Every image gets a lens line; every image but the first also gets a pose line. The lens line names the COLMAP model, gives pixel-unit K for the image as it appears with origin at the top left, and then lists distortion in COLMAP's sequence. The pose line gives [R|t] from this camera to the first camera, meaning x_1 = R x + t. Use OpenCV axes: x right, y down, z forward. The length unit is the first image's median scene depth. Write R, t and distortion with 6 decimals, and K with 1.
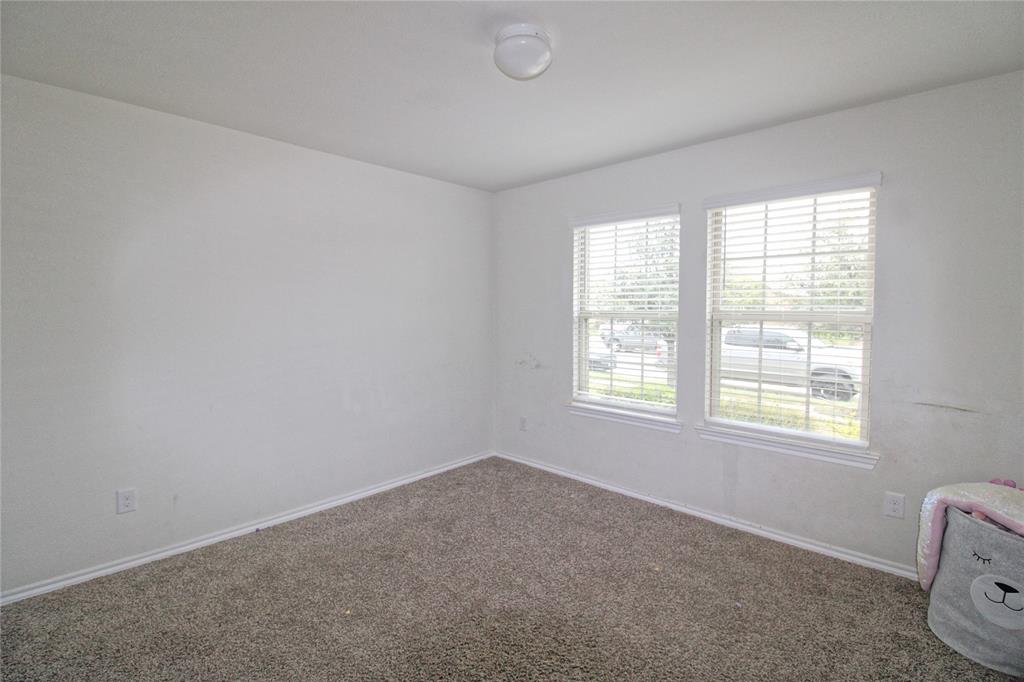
lens RADIAL K [[477.7, 0, 514.9], [0, 477.7, 335.4], [0, 0, 1]] dist [-0.010520, -0.004434]
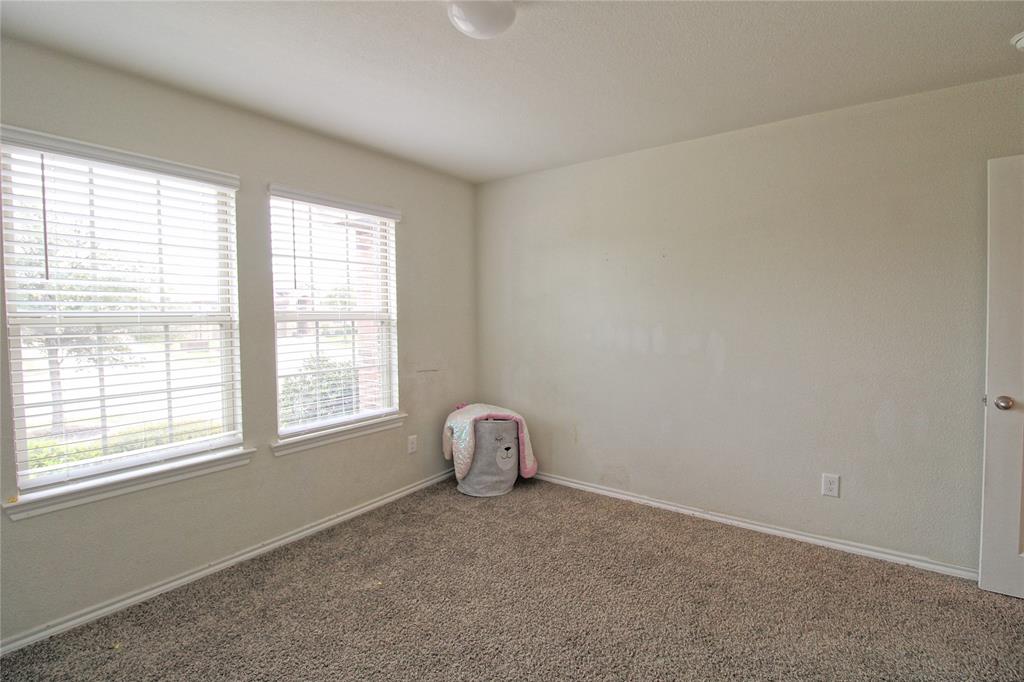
lens RADIAL K [[477.7, 0, 515.0], [0, 477.7, 342.2], [0, 0, 1]] dist [-0.010520, -0.004434]
pose [[-0.129437, -0.065279, 0.989437, -0.552557], [0.058739, 0.995574, 0.073368, -0.034690], [-0.989846, 0.067615, -0.125030, 0.705495]]
